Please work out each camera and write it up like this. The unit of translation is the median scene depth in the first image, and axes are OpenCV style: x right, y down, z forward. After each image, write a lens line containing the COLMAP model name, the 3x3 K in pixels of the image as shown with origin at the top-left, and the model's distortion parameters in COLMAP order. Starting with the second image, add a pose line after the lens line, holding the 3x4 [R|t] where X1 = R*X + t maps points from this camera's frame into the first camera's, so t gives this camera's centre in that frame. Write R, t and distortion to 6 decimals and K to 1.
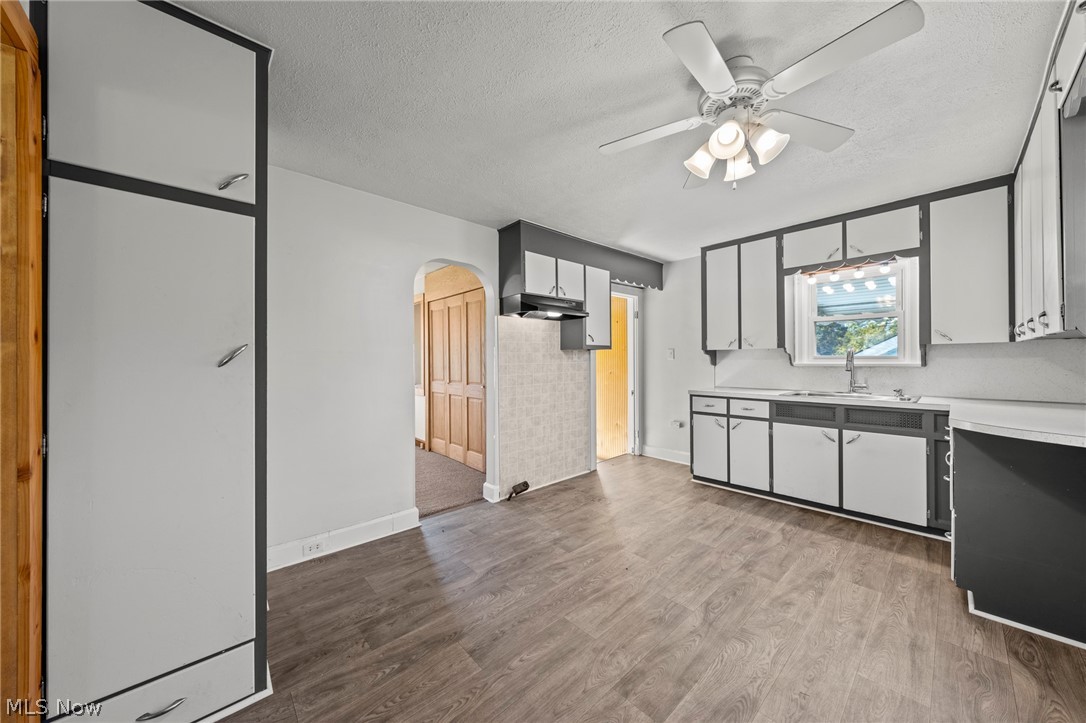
lens RADIAL K [[375.6, 0, 541.0], [0, 375.6, 360.3], [0, 0, 1]] dist [-0.001186, 0.000126]
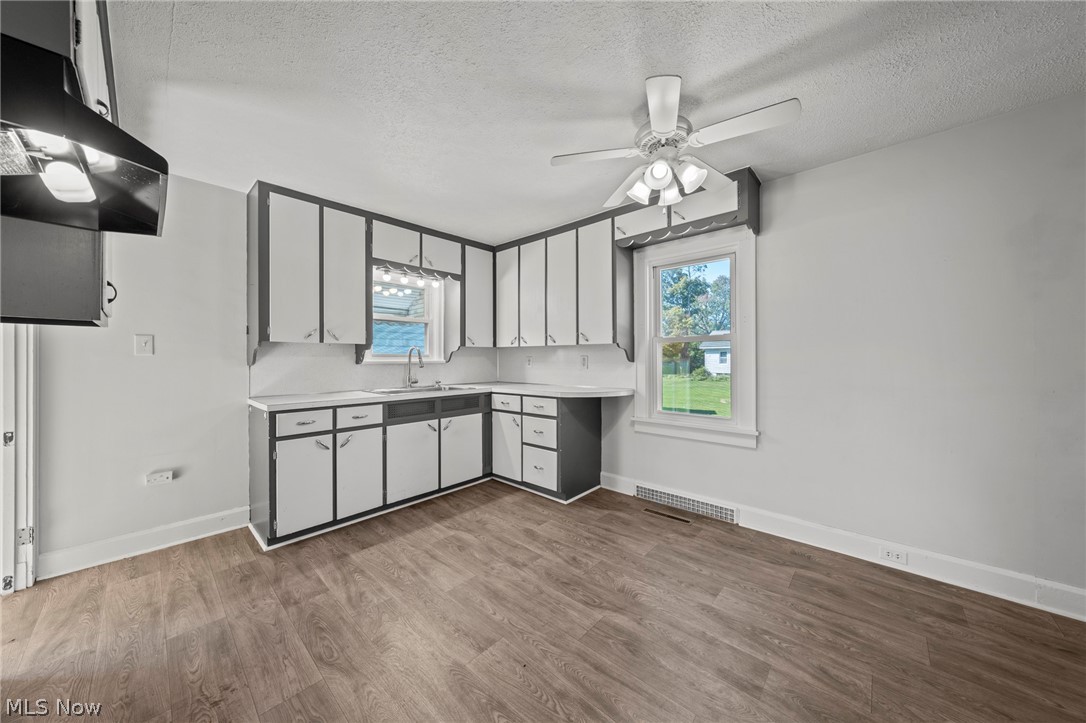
lens RADIAL K [[369.4, 0, 541.7], [0, 369.4, 359.1], [0, 0, 1]] dist [-0.002177, -0.000022]
pose [[-0.094319, 0.004196, 0.995533, -0.362202], [0.001932, 0.999990, -0.004031, 0.010126], [-0.995540, 0.001543, -0.094327, 0.866410]]
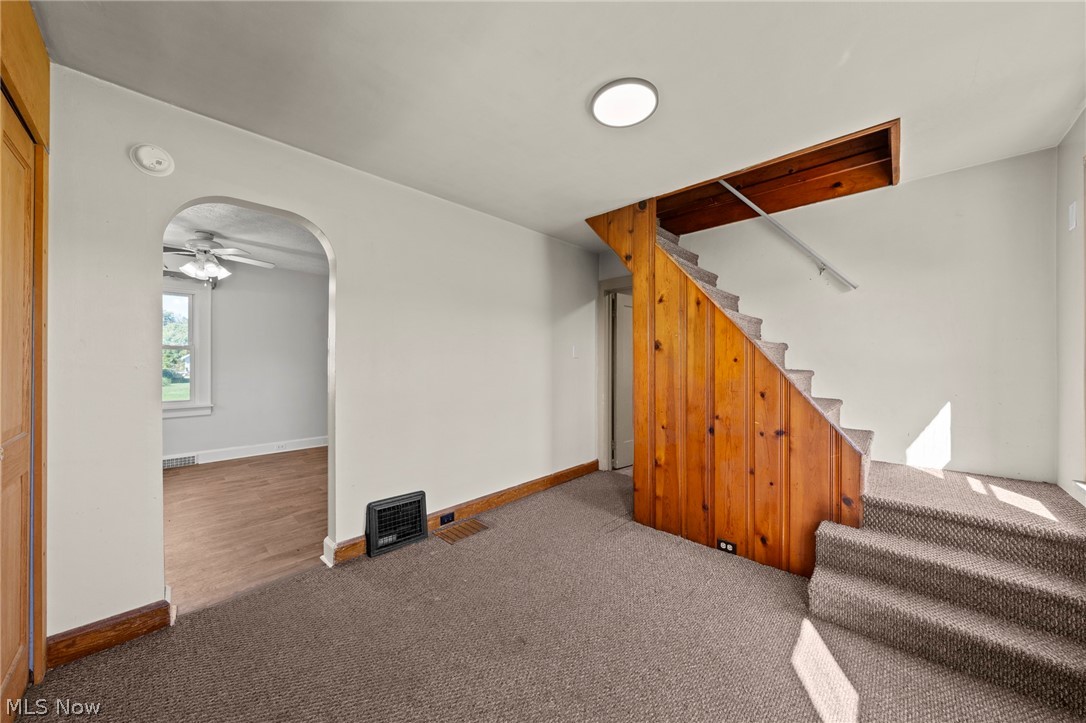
lens RADIAL K [[369.4, 0, 541.7], [0, 369.4, 359.1], [0, 0, 1]] dist [-0.002177, -0.000022]
pose [[-0.996667, -0.001532, -0.081561, -0.789292], [-0.000589, 0.999933, -0.011594, 0.013687], [0.081574, -0.011507, -0.996601, 1.985749]]
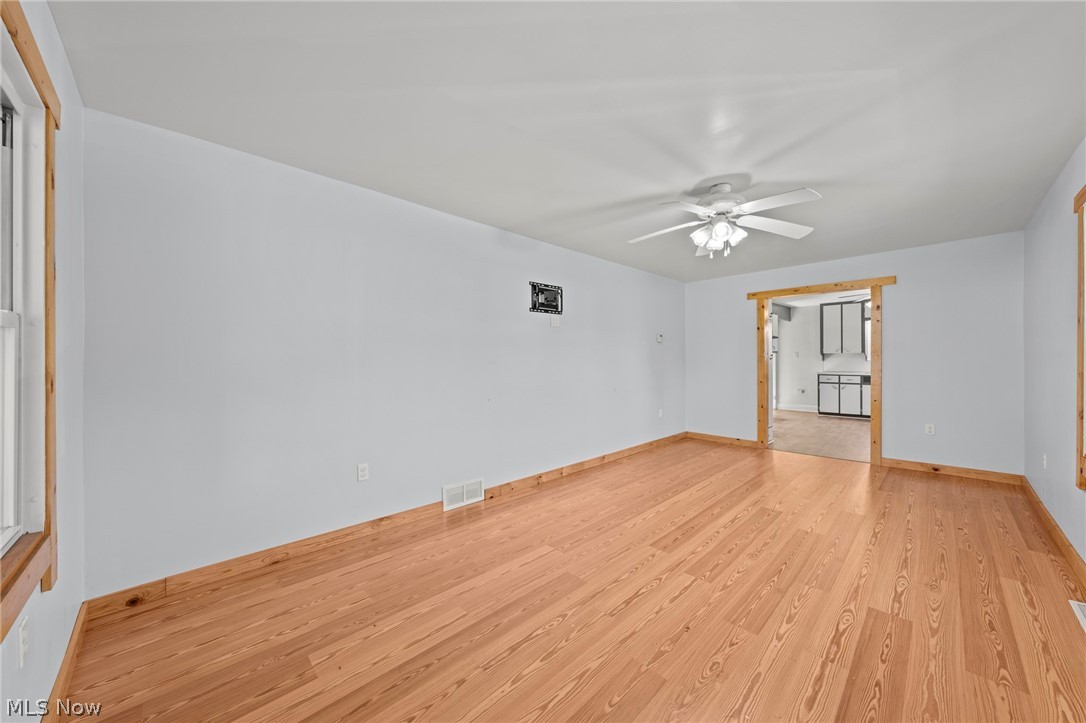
lens RADIAL K [[387.1, 0, 541.3], [0, 387.1, 359.7], [0, 0, 1]] dist [-0.000810, 0.000066]
pose [[0.999345, -0.000414, 0.036196, -1.772825], [0.000304, 0.999995, 0.003022, 0.001894], [-0.036197, -0.003009, 0.999340, -1.610555]]
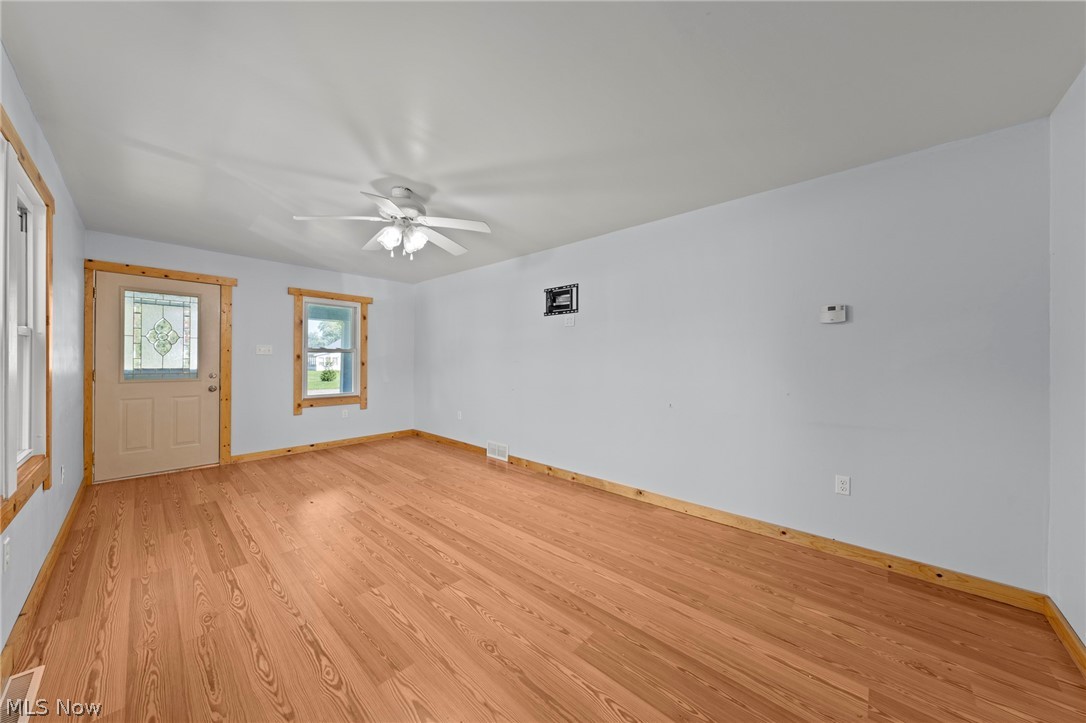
lens RADIAL K [[369.4, 0, 541.7], [0, 369.4, 359.1], [0, 0, 1]] dist [-0.002177, -0.000022]
pose [[0.094756, 0.002671, -0.995497, -0.252032], [-0.002430, 0.999994, 0.002452, 0.000289], [0.995498, 0.002187, 0.094761, -0.337755]]
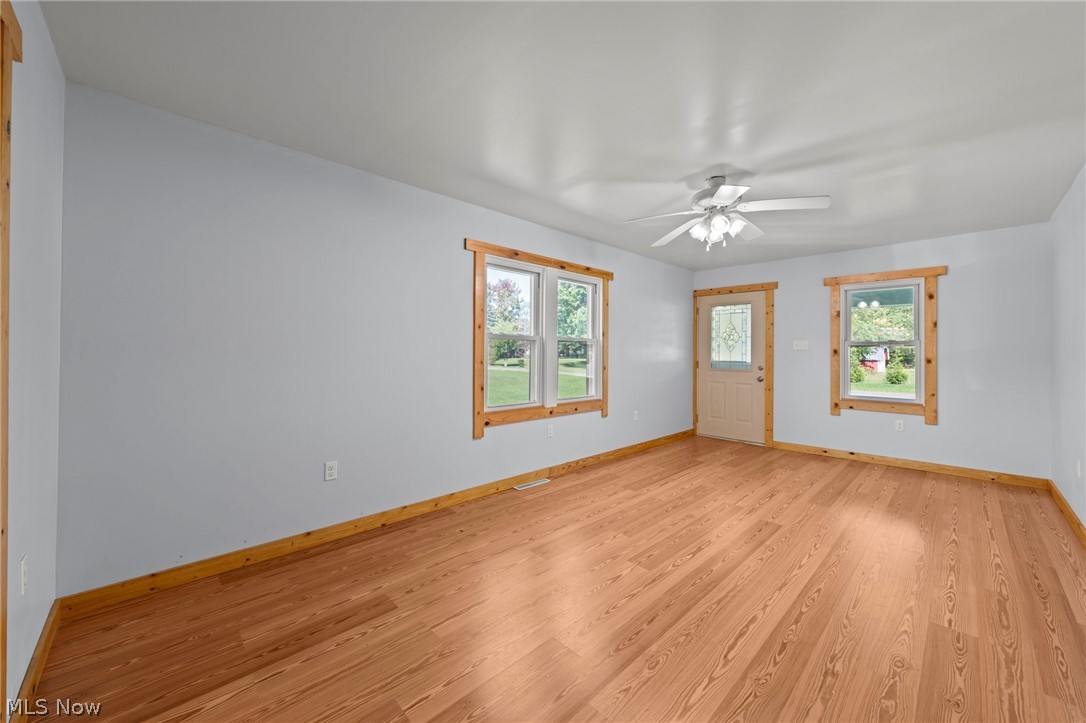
lens RADIAL K [[407.4, 0, 542.1], [0, 407.4, 347.9], [0, 0, 1]] dist [-0.001354, 0.000088]
pose [[-0.999395, -0.003046, -0.034649, -0.782040], [-0.002565, 0.999900, -0.013917, 0.008200], [0.034688, -0.013819, -0.999303, 0.425964]]
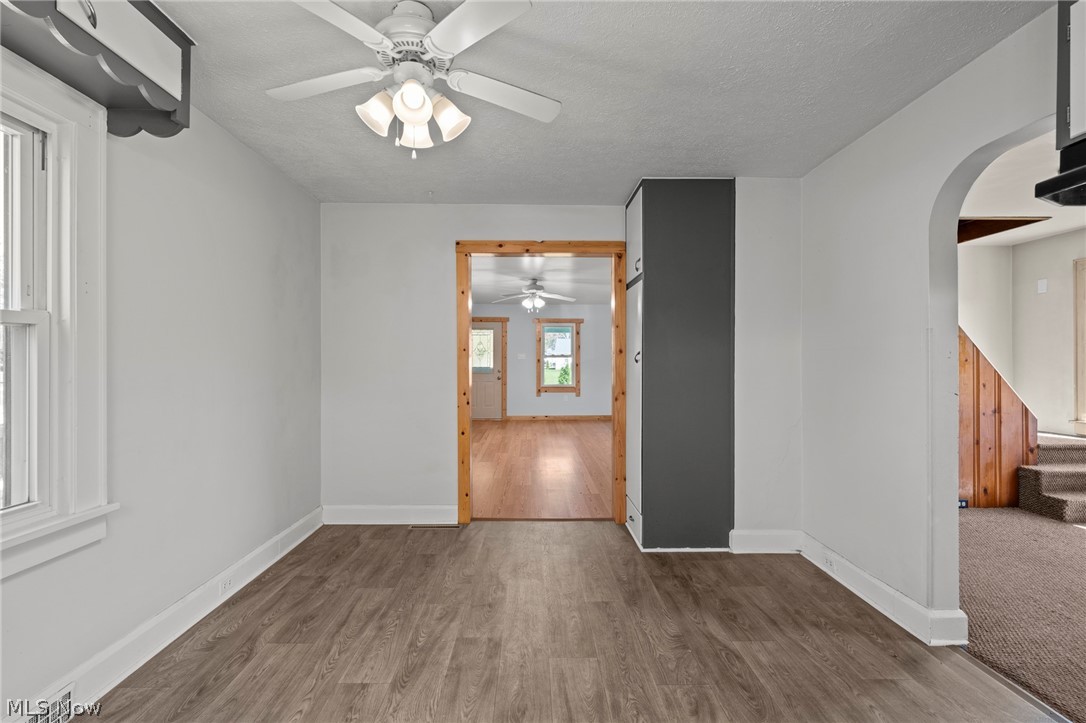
lens RADIAL K [[470.2, 0, 542.2], [0, 470.2, 360.3], [0, 0, 1]] dist [0.000895, -0.000128]
pose [[-0.650920, 0.001827, -0.759144, 0.653673], [0.005521, 0.999982, -0.002327, 0.002907], [0.759126, -0.005706, -0.650919, 1.097569]]
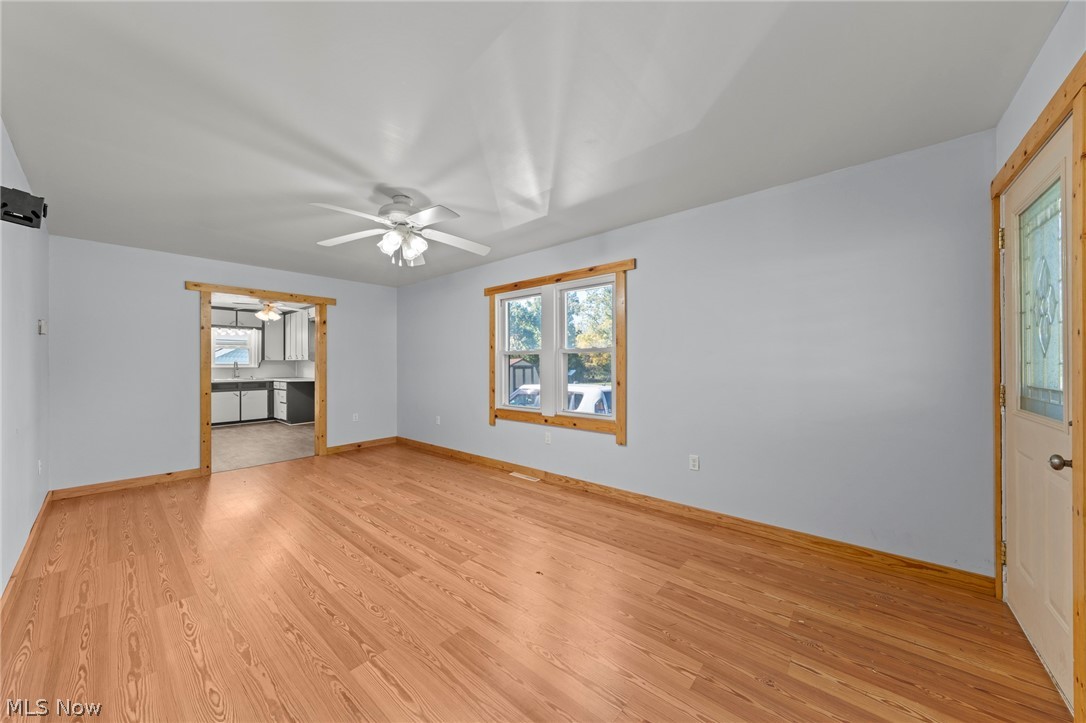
lens RADIAL K [[378.2, 0, 543.0], [0, 378.2, 361.5], [0, 0, 1]] dist [-0.002705, -0.000082]
pose [[-0.128543, 0.011061, 0.991642, -2.331292], [0.002380, 0.999938, -0.010846, 0.007334], [-0.991701, 0.000966, -0.128562, -0.859967]]
